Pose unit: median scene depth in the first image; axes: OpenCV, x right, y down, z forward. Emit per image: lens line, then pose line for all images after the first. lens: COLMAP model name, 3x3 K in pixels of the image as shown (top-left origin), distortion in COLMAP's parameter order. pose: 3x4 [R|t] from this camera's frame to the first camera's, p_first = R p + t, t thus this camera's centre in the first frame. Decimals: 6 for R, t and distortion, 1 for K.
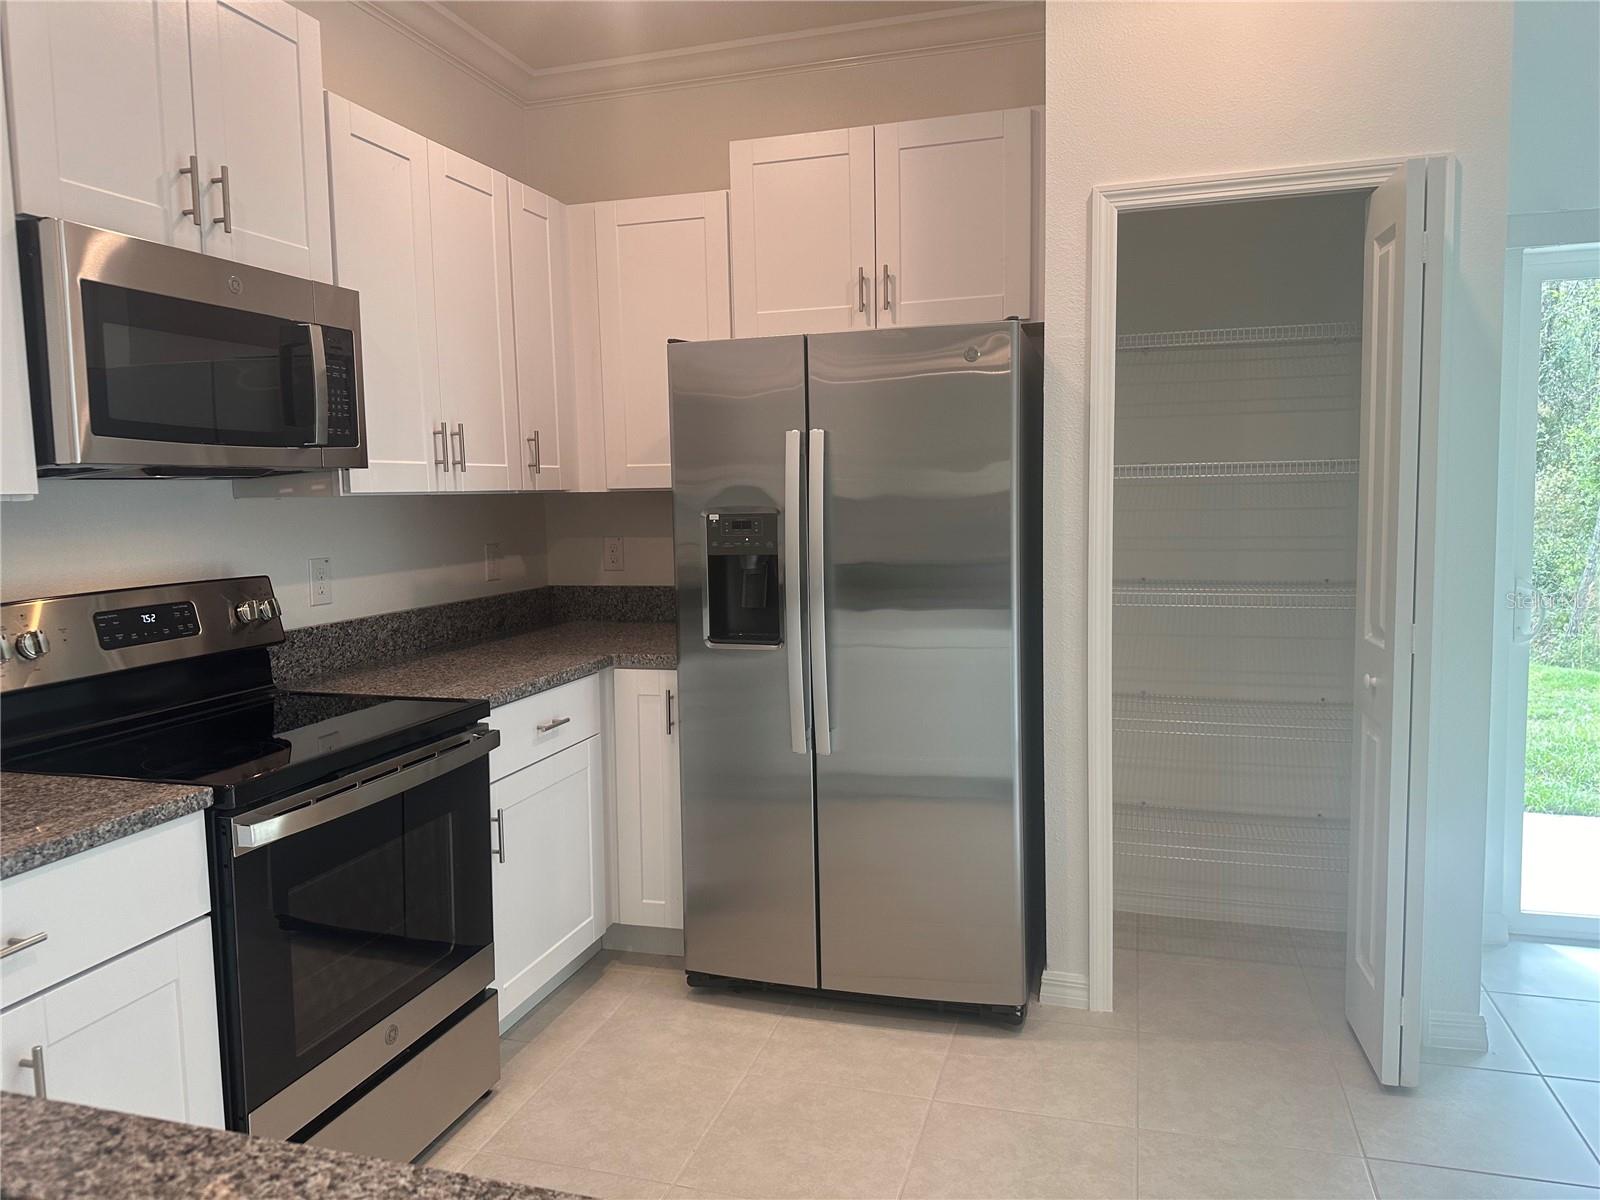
lens RADIAL K [[1129.6, 0, 803.2], [0, 1129.6, 592.6], [0, 0, 1]] dist [0.061084, -0.056098]
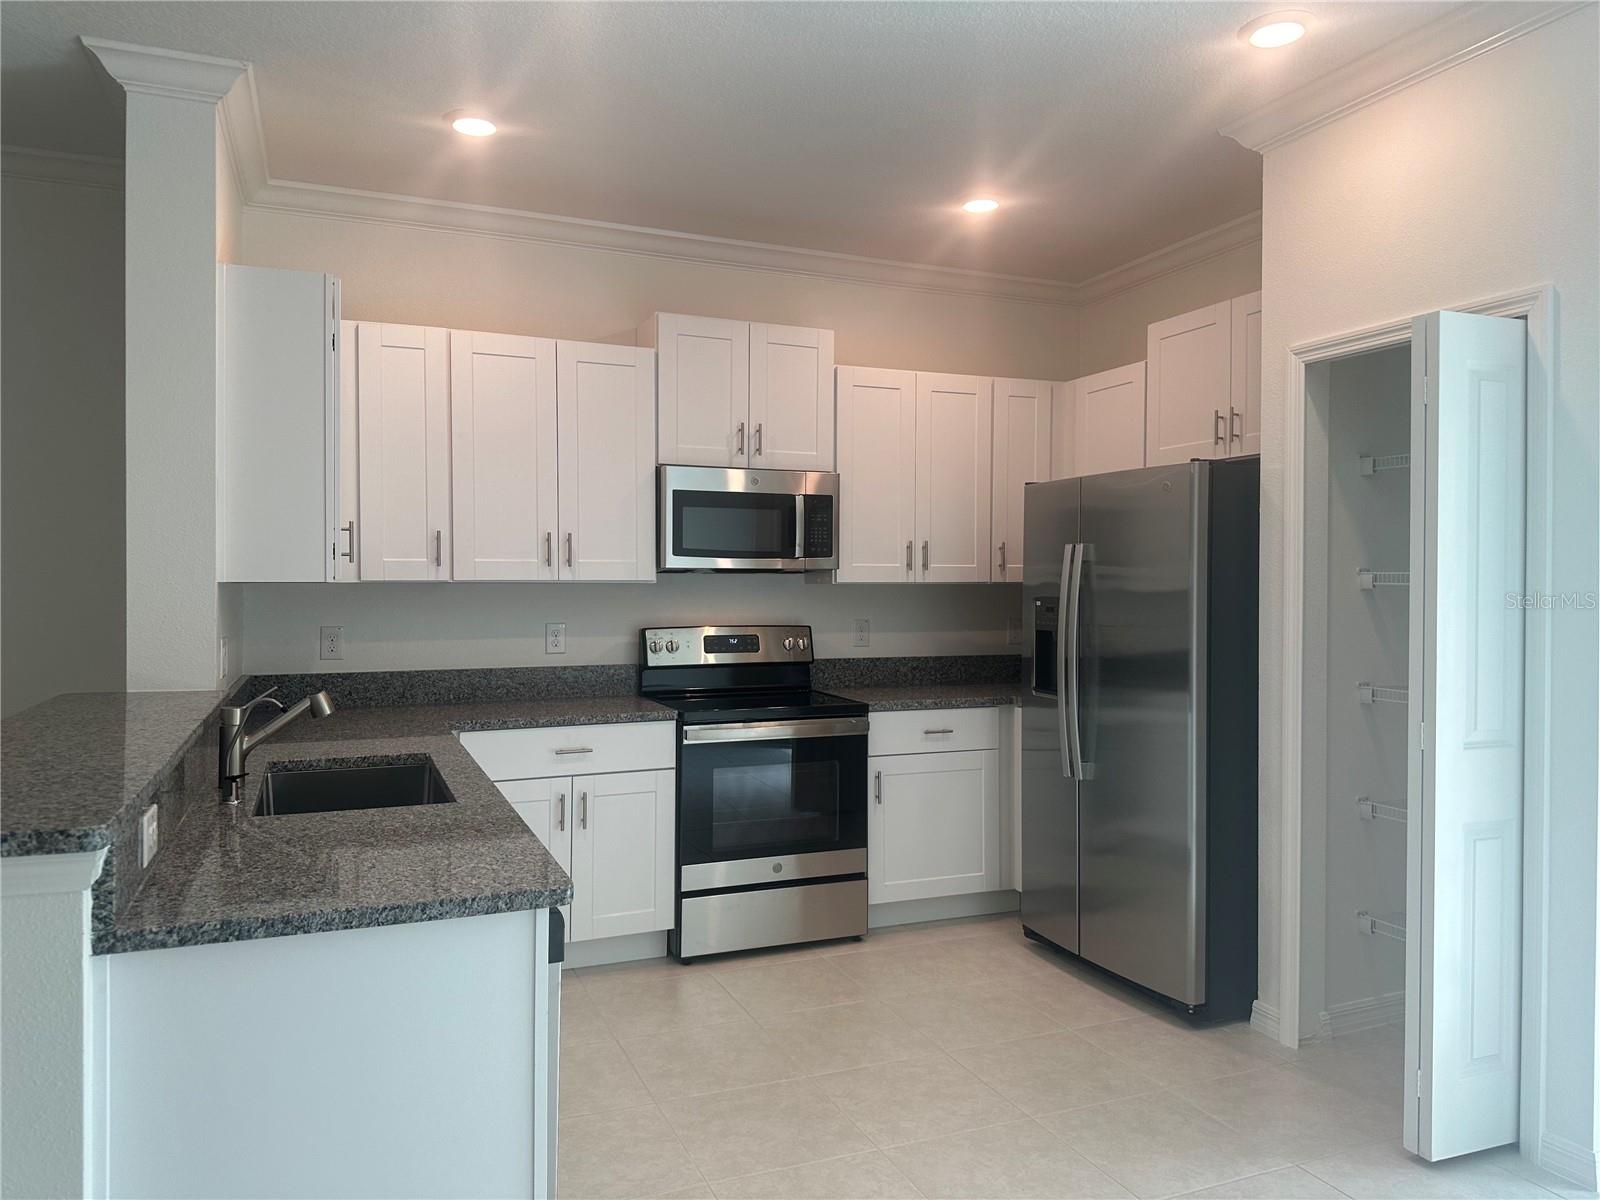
lens RADIAL K [[1129.6, 0, 769.4], [0, 1129.6, 585.7], [0, 0, 1]] dist [0.061084, -0.056098]
pose [[0.617845, 0.025657, -0.785882, 0.844662], [-0.087309, 0.995526, -0.036140, -0.007281], [0.781438, 0.090943, 0.617320, -0.162939]]
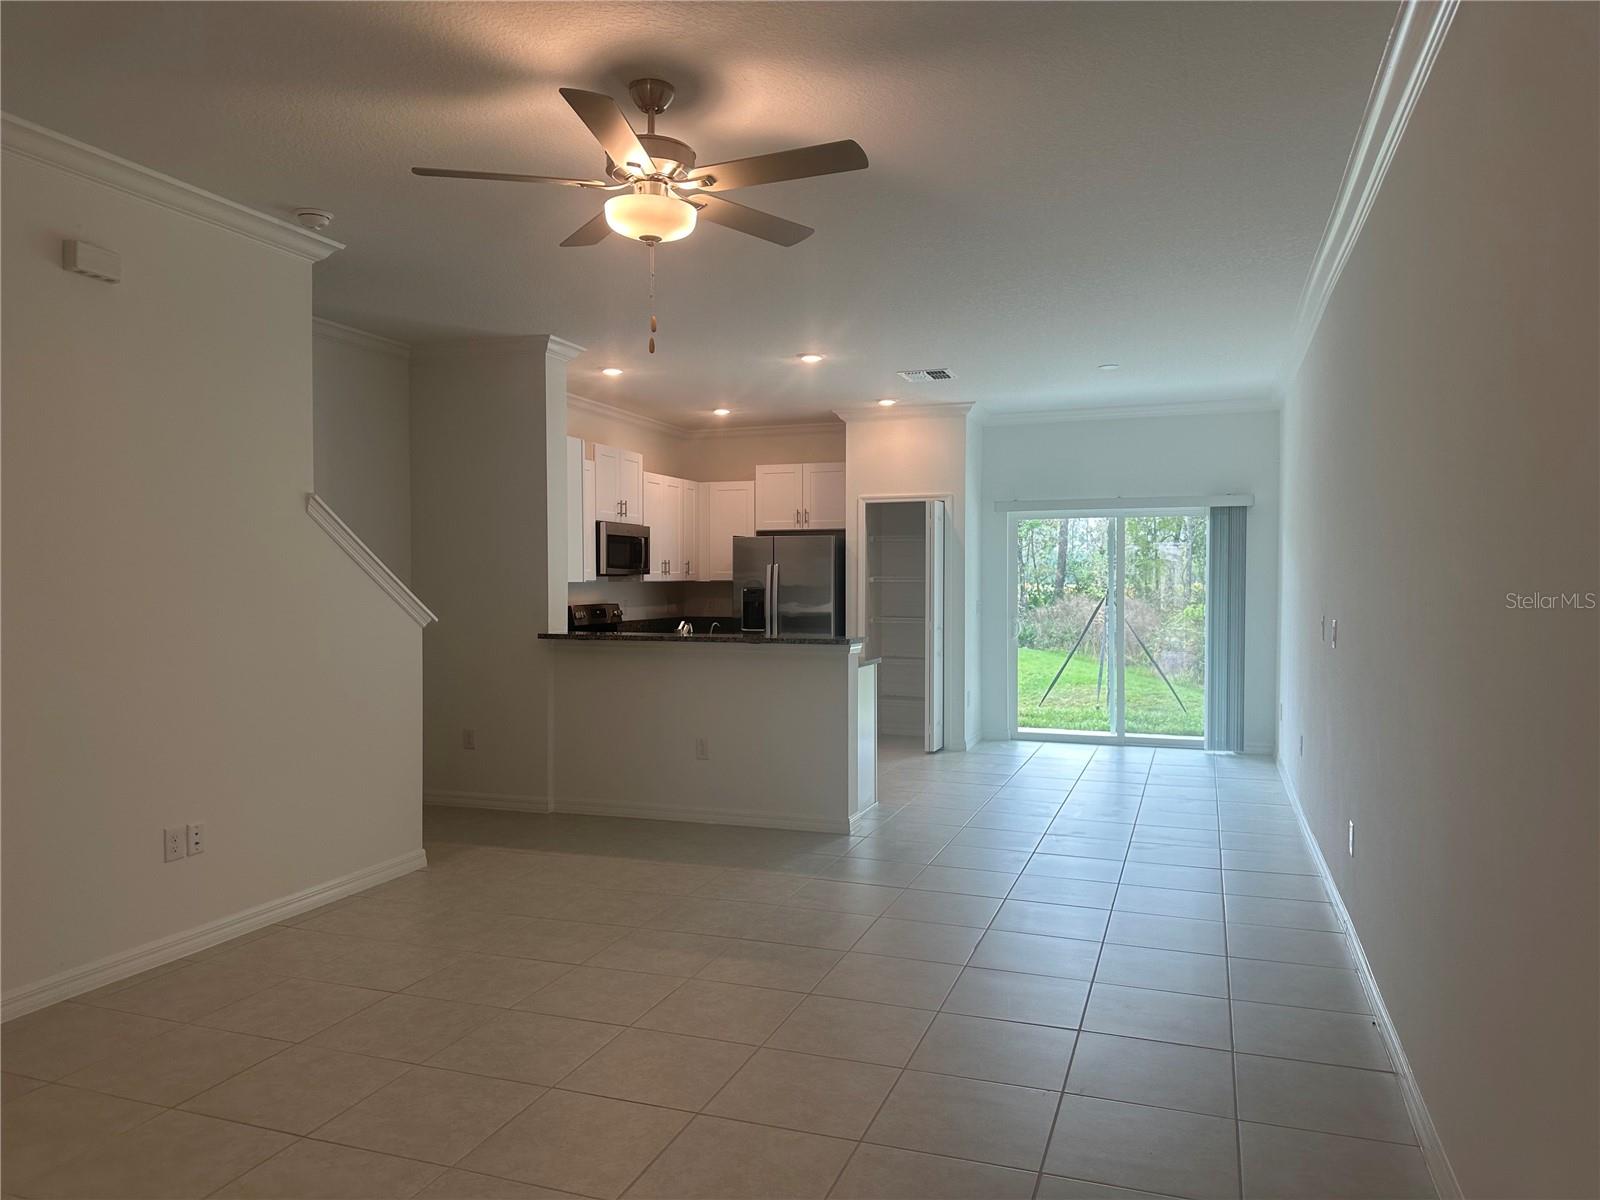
lens RADIAL K [[1129.6, 0, 794.3], [0, 1129.6, 587.3], [0, 0, 1]] dist [0.061084, -0.056098]
pose [[0.997994, 0.020946, -0.059749, 0.258031], [-0.025819, 0.996299, -0.081992, 0.190118], [0.057811, 0.083370, 0.994840, -2.250457]]
